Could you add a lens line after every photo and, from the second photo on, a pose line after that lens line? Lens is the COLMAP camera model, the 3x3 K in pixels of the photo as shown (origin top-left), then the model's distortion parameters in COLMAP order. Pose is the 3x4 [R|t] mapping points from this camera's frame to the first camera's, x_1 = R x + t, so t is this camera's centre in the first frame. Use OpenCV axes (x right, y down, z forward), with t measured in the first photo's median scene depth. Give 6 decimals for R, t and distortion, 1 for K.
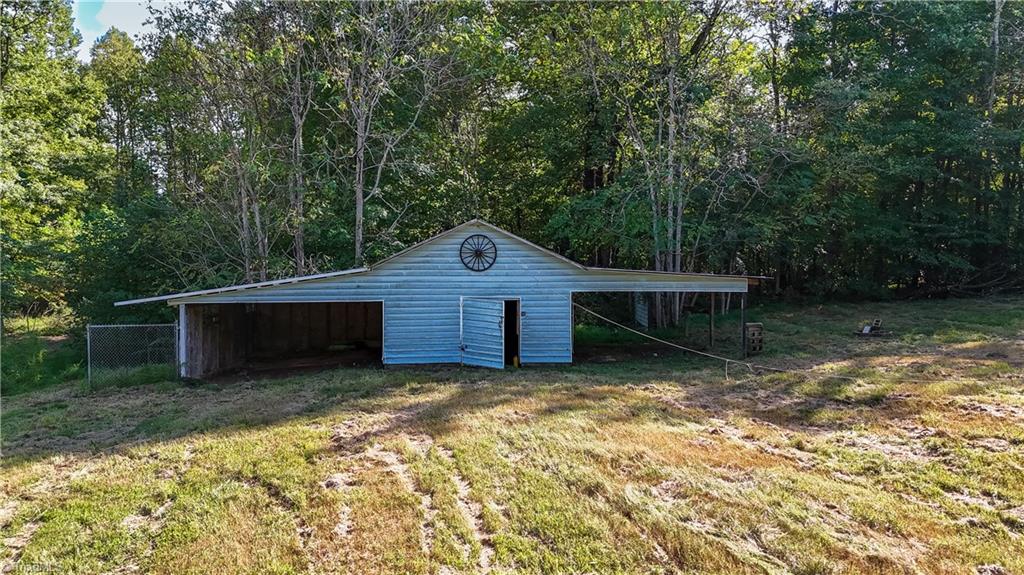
lens RADIAL K [[724.1, 0, 512.0], [0, 724.1, 287.5], [0, 0, 1]] dist [-0.002109, -0.001930]
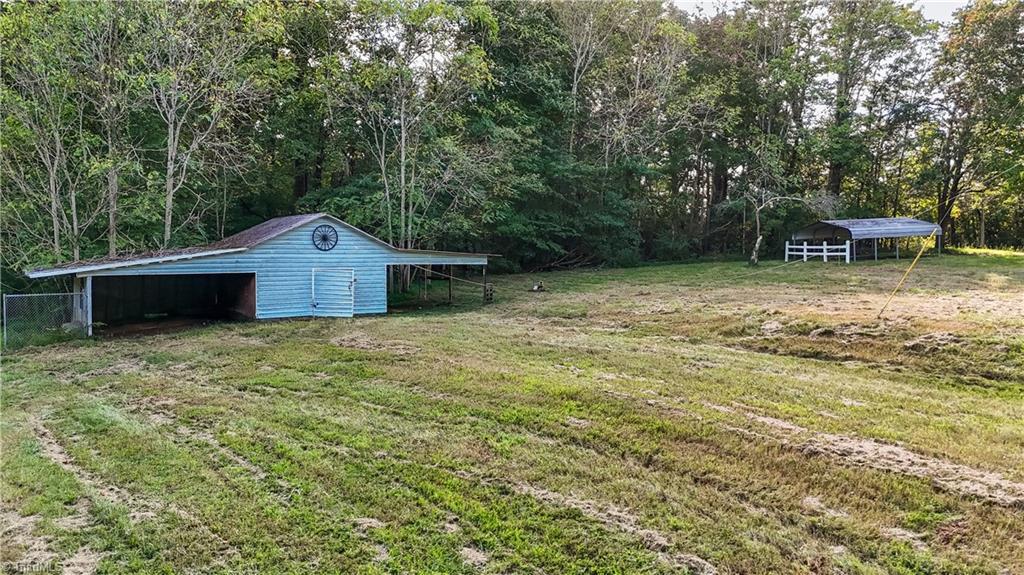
lens RADIAL K [[724.1, 0, 512.0], [0, 724.1, 287.5], [0, 0, 1]] dist [-0.002109, -0.001930]
pose [[0.836221, -0.021346, 0.547977, -0.520979], [0.008606, 0.999630, 0.025806, 0.016215], [-0.548325, -0.016864, 0.836096, -0.399297]]
